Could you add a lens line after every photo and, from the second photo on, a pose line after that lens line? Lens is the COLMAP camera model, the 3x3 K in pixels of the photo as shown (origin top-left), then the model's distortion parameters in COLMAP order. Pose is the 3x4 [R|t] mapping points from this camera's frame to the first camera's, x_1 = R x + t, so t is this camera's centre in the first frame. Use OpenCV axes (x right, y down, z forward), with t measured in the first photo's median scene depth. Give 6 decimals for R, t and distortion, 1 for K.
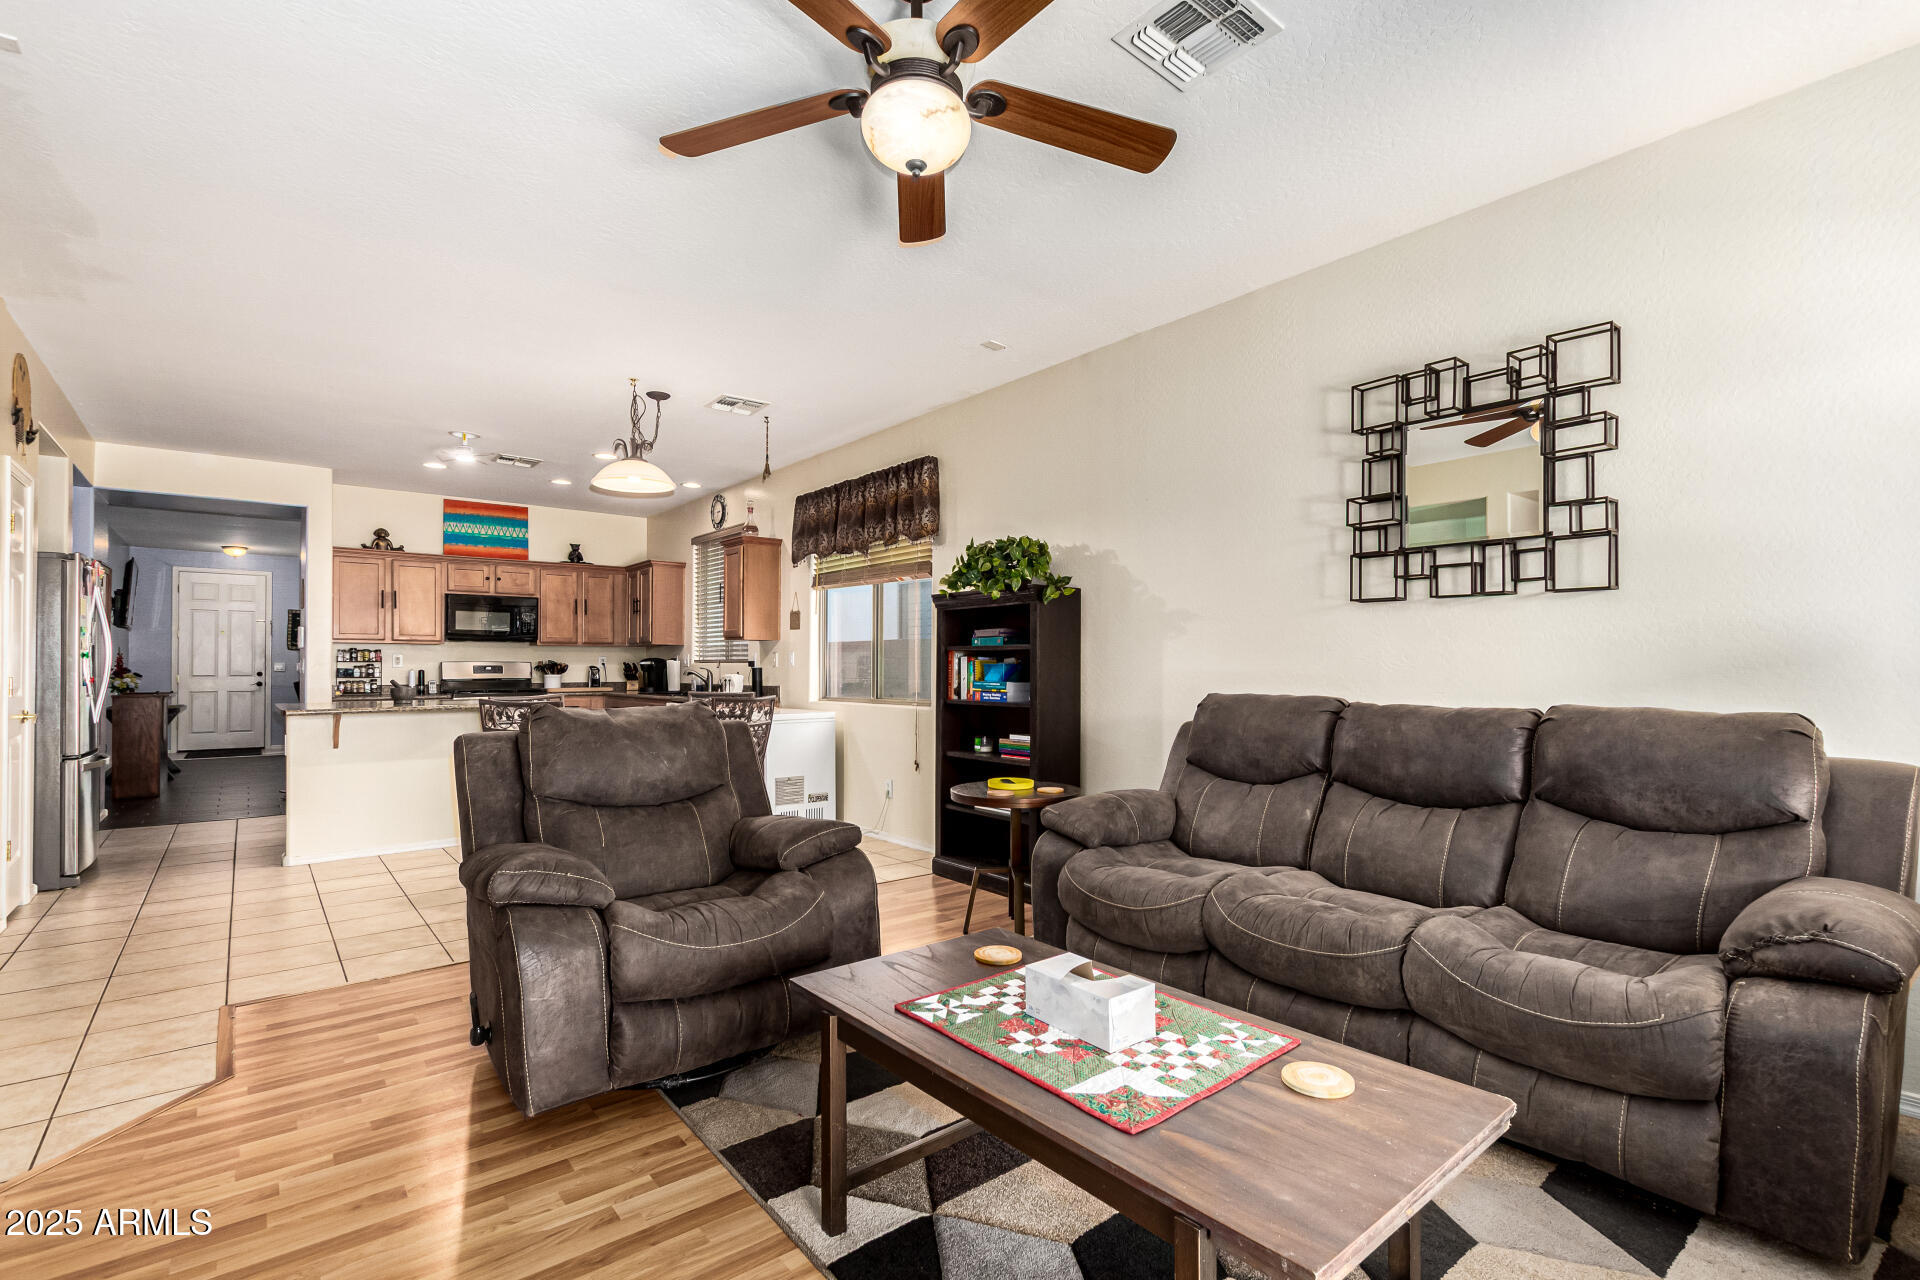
lens RADIAL K [[876.5, 0, 952.9], [0, 876.5, 653.1], [0, 0, 1]] dist [0.007373, -0.002602]
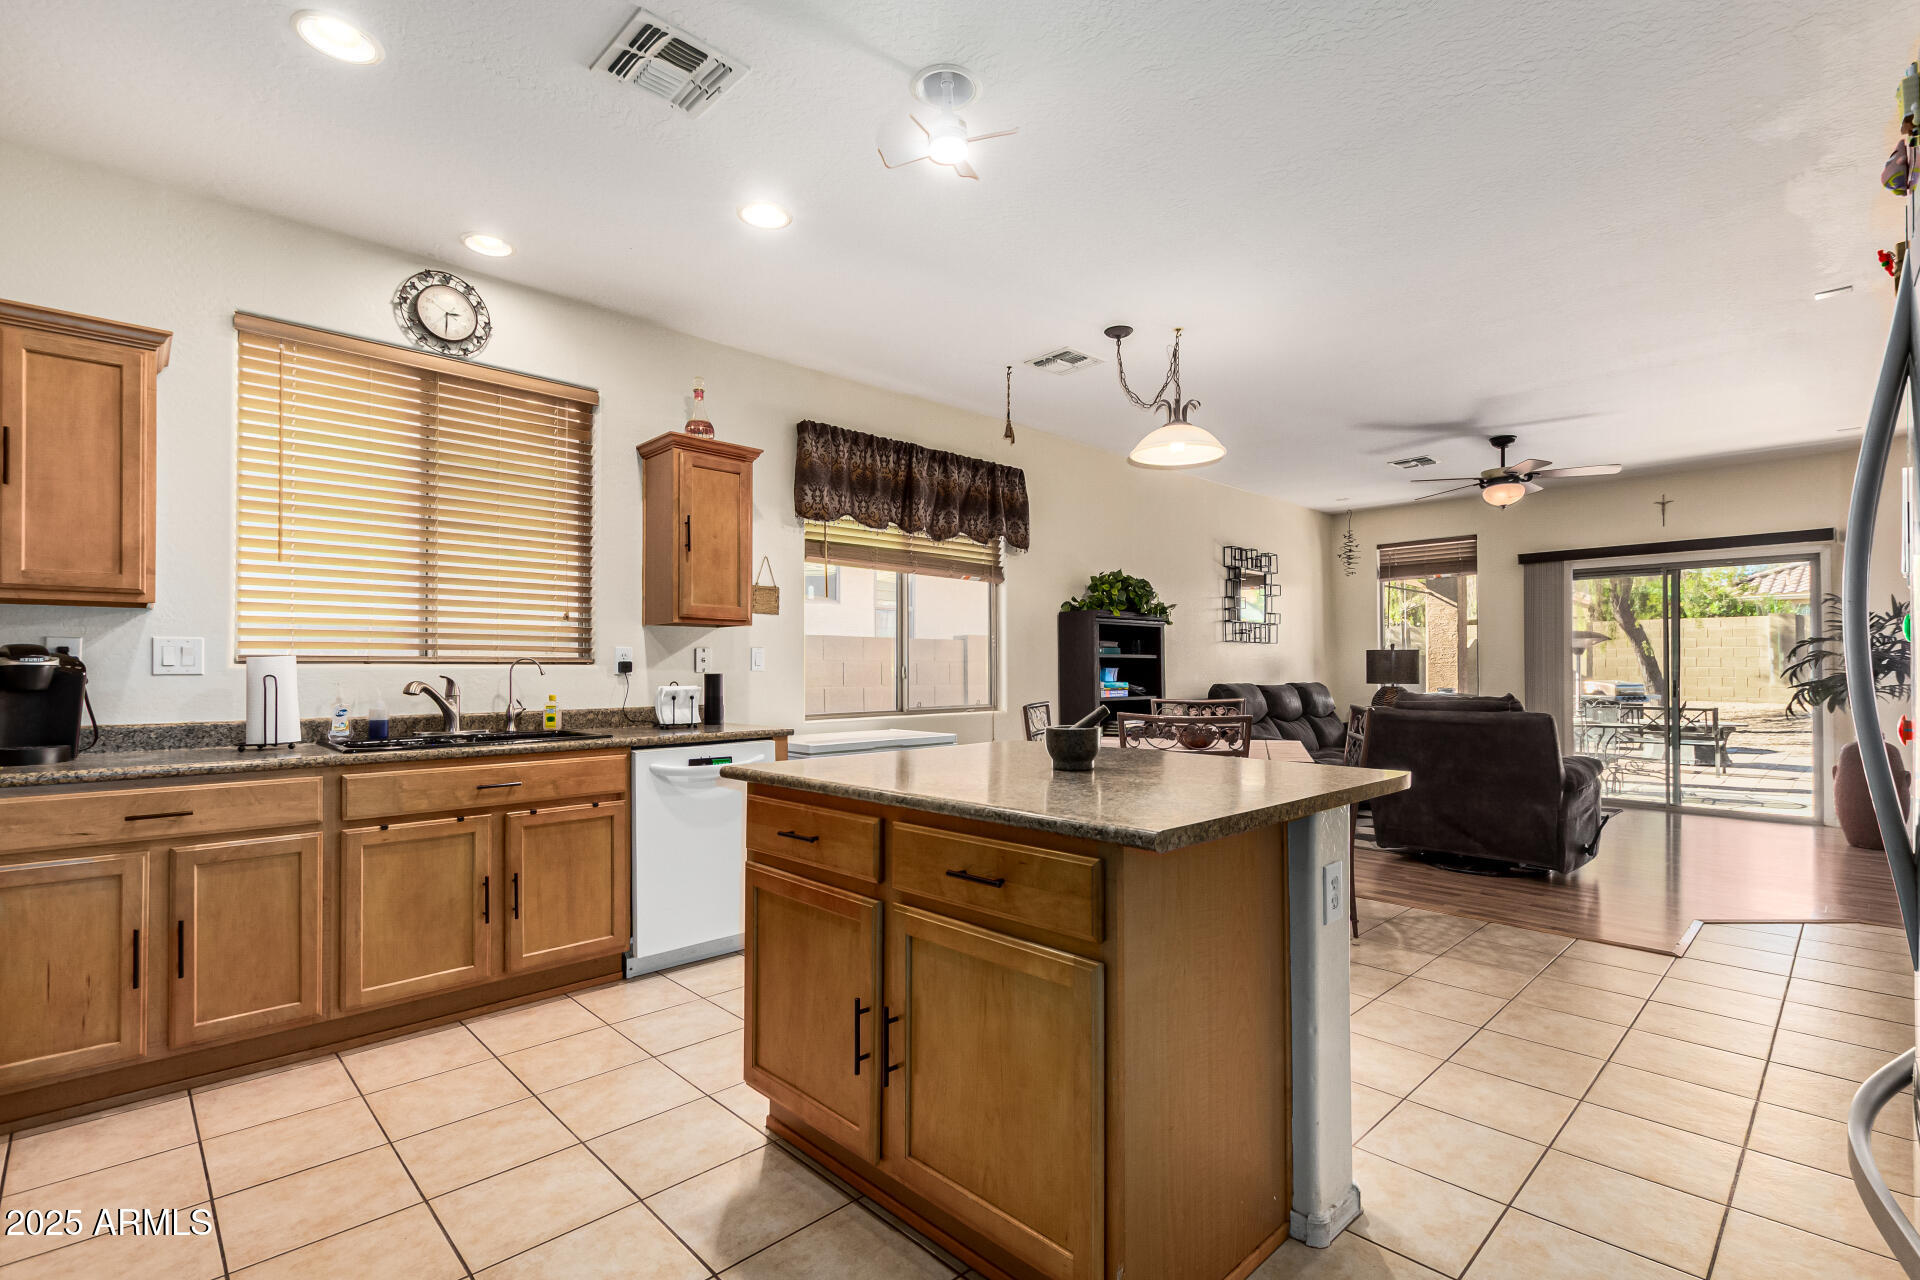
lens RADIAL K [[876.5, 0, 992.7], [0, 876.5, 662.0], [0, 0, 1]] dist [0.007373, -0.002602]
pose [[-0.111098, 0.009696, 0.993762, -1.558502], [-0.011756, 0.999870, -0.011070, 0.024387], [-0.993740, -0.012913, -0.110969, 1.682757]]
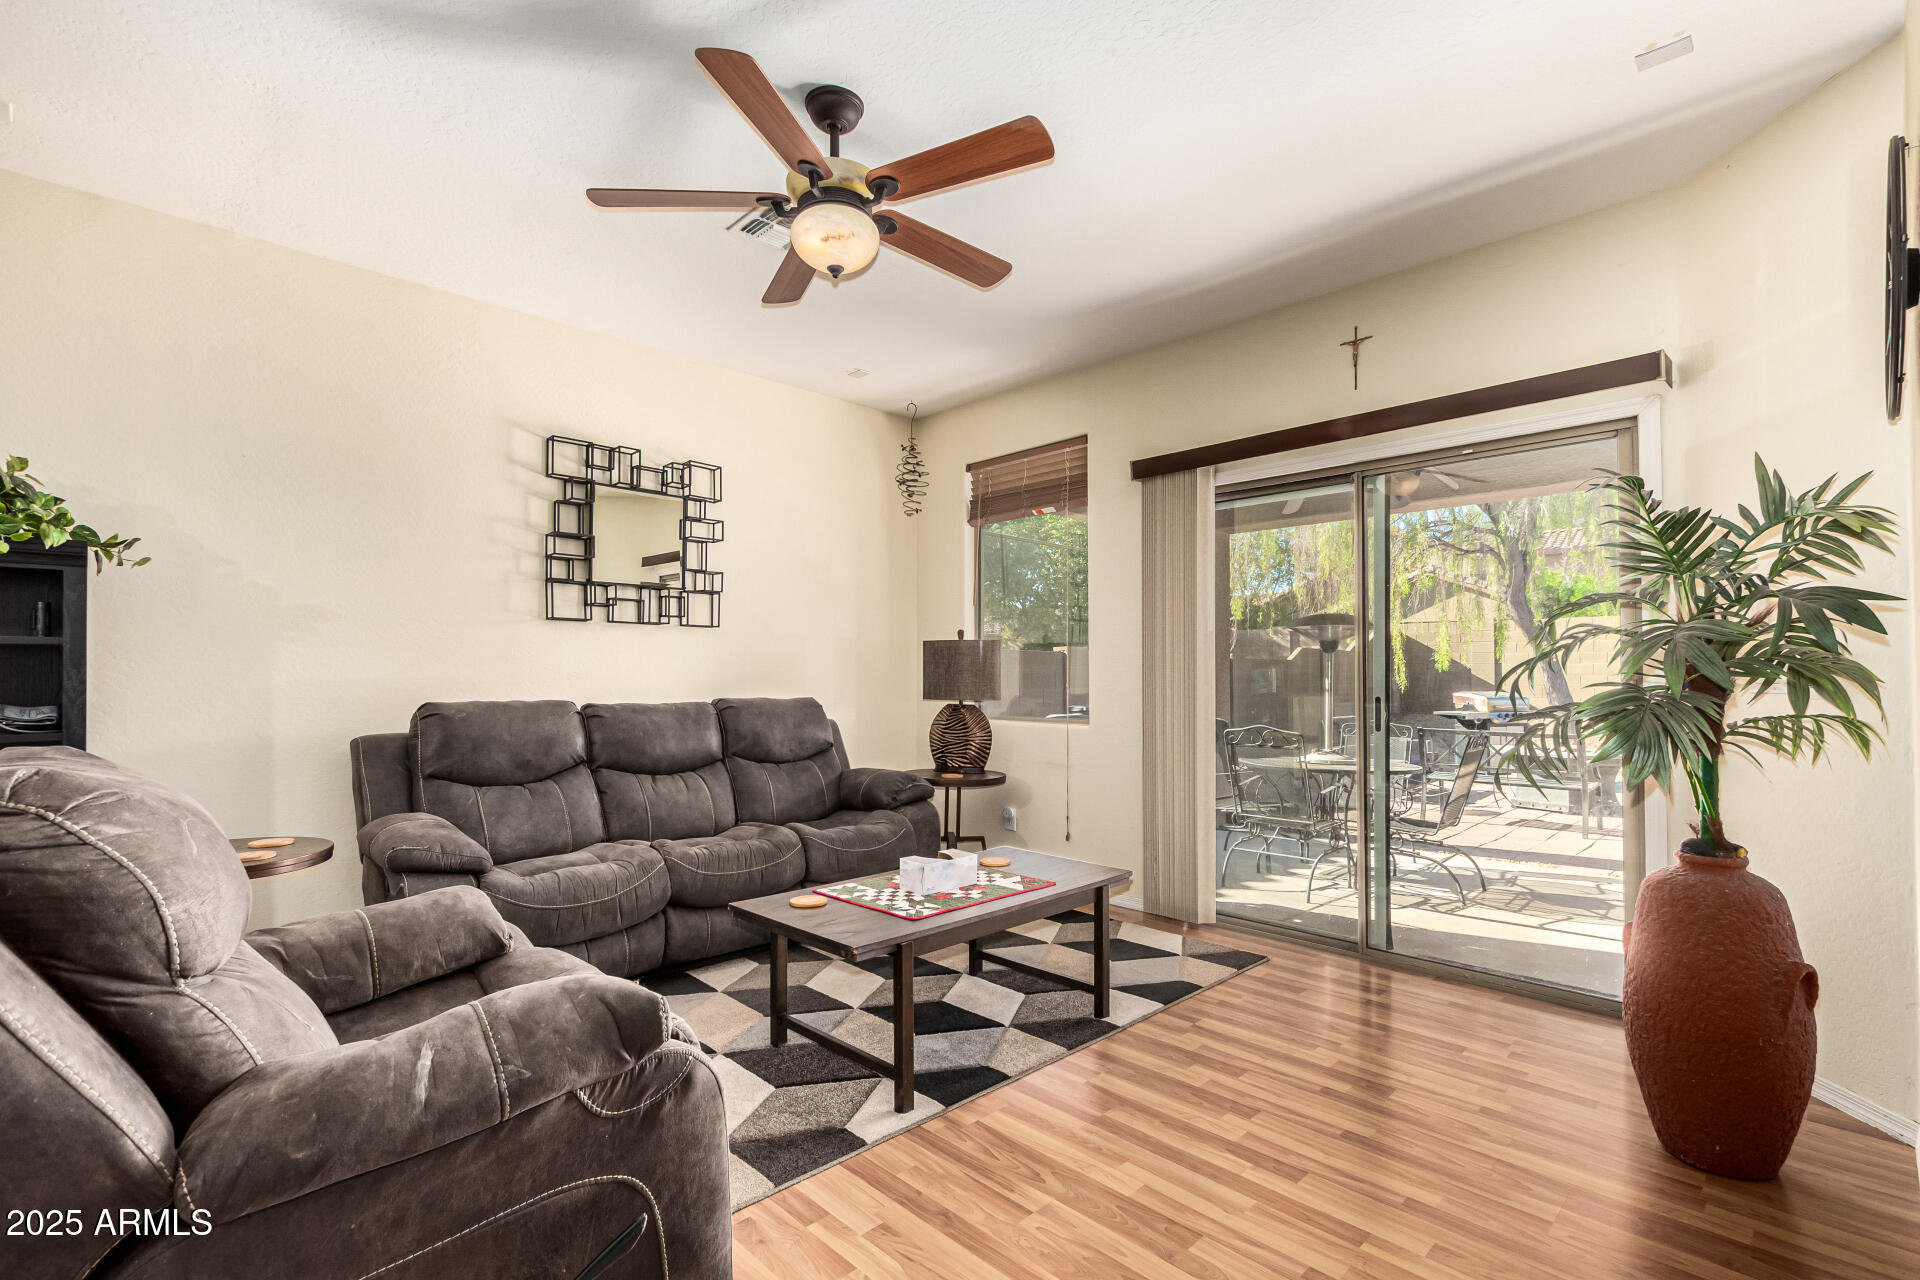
lens RADIAL K [[876.5, 0, 983.8], [0, 876.5, 669.7], [0, 0, 1]] dist [0.007373, -0.002602]
pose [[-0.119477, 0.008492, 0.992801, -0.702589], [-0.014799, 0.999837, -0.010333, 0.011161], [-0.992727, -0.015927, -0.119332, 0.514595]]
